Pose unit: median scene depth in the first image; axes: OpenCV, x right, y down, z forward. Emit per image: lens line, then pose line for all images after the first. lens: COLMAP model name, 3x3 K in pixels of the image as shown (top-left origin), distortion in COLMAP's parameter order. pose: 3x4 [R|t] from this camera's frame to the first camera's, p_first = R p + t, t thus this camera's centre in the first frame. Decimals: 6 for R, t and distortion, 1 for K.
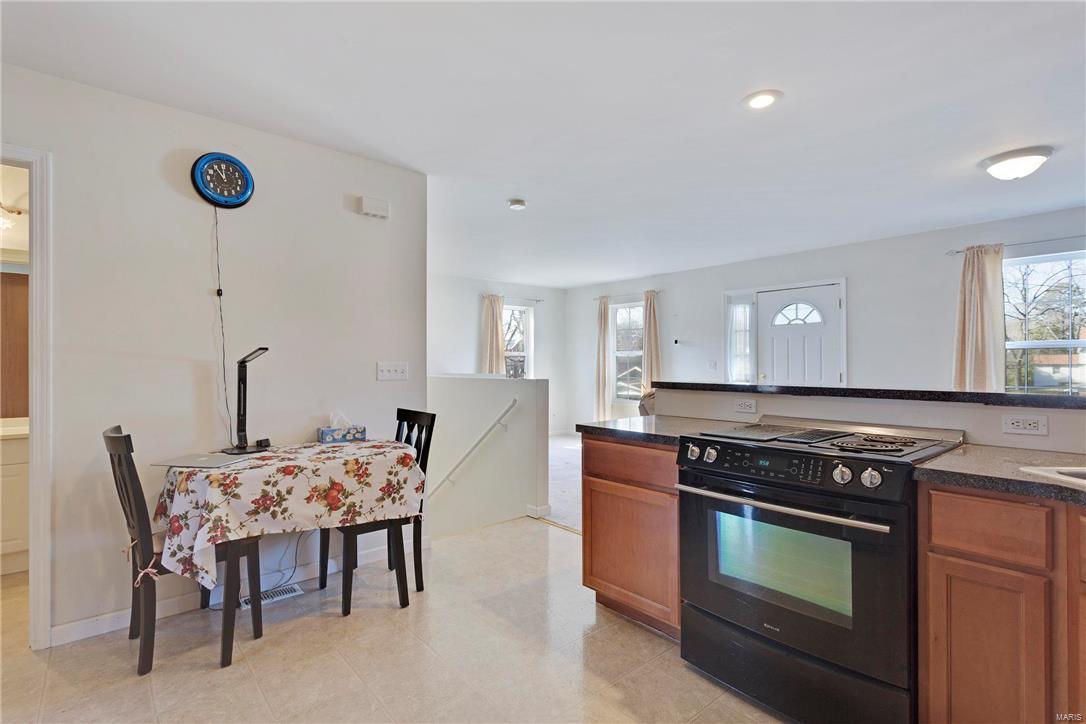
lens RADIAL K [[524.0, 0, 540.6], [0, 524.0, 366.0], [0, 0, 1]] dist [0.010525, -0.000367]
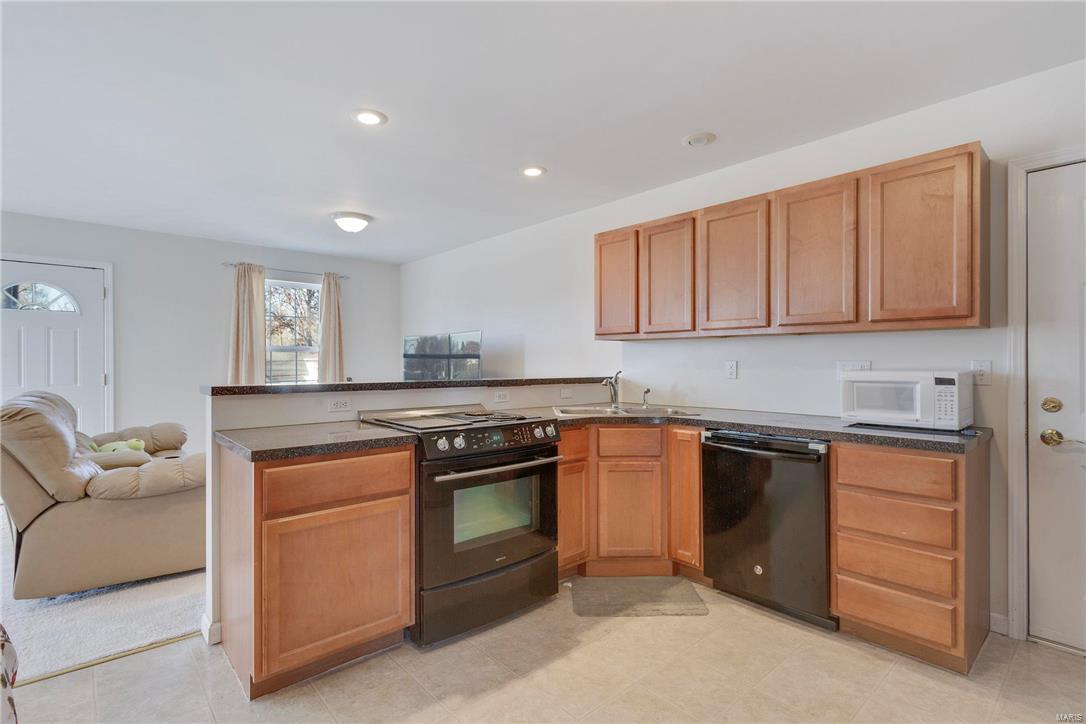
lens RADIAL K [[524.0, 0, 537.4], [0, 524.0, 354.8], [0, 0, 1]] dist [0.010525, -0.000367]
pose [[-0.012386, 0.012840, 0.999841, -0.297126], [0.004896, 0.999906, -0.012780, -0.002606], [-0.999911, 0.004737, -0.012448, 0.299055]]
